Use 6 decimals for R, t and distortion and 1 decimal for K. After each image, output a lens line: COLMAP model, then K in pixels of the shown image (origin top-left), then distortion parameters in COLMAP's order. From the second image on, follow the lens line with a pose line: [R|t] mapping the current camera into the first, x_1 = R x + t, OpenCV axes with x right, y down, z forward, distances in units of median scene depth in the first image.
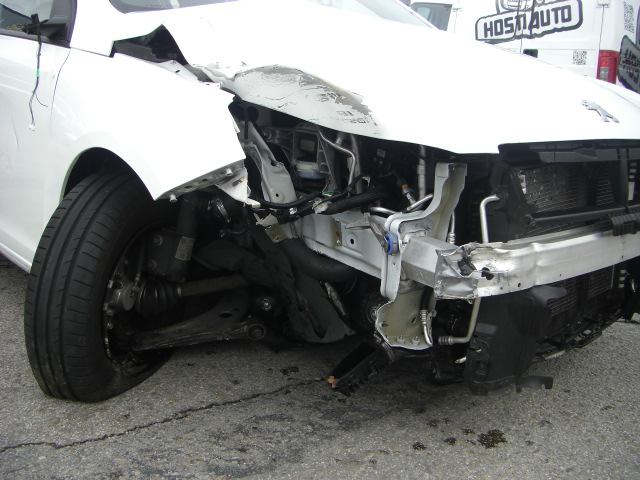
lens RADIAL K [[697.7, 0, 320.0], [0, 697.7, 240.0], [0, 0, 1]] dist [-0.158248, 0.059760]
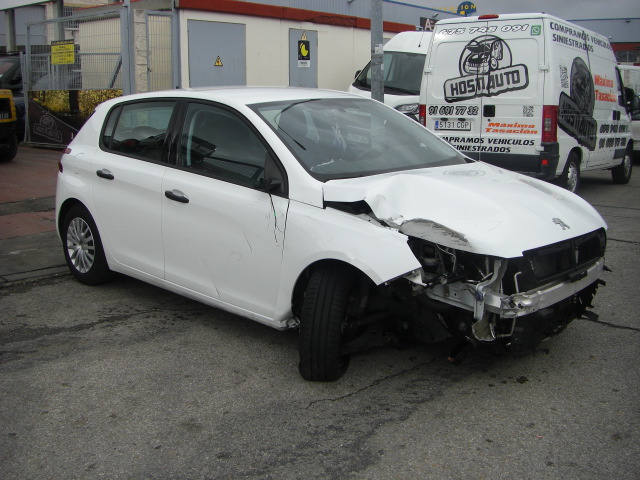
lens RADIAL K [[697.7, 0, 320.0], [0, 697.7, 240.0], [0, 0, 1]] dist [-0.158248, 0.059760]
pose [[0.994972, -0.067100, 0.074346, -0.514087], [0.067900, 0.997658, -0.008283, -0.175193], [-0.073616, 0.013289, 0.997198, -1.113075]]
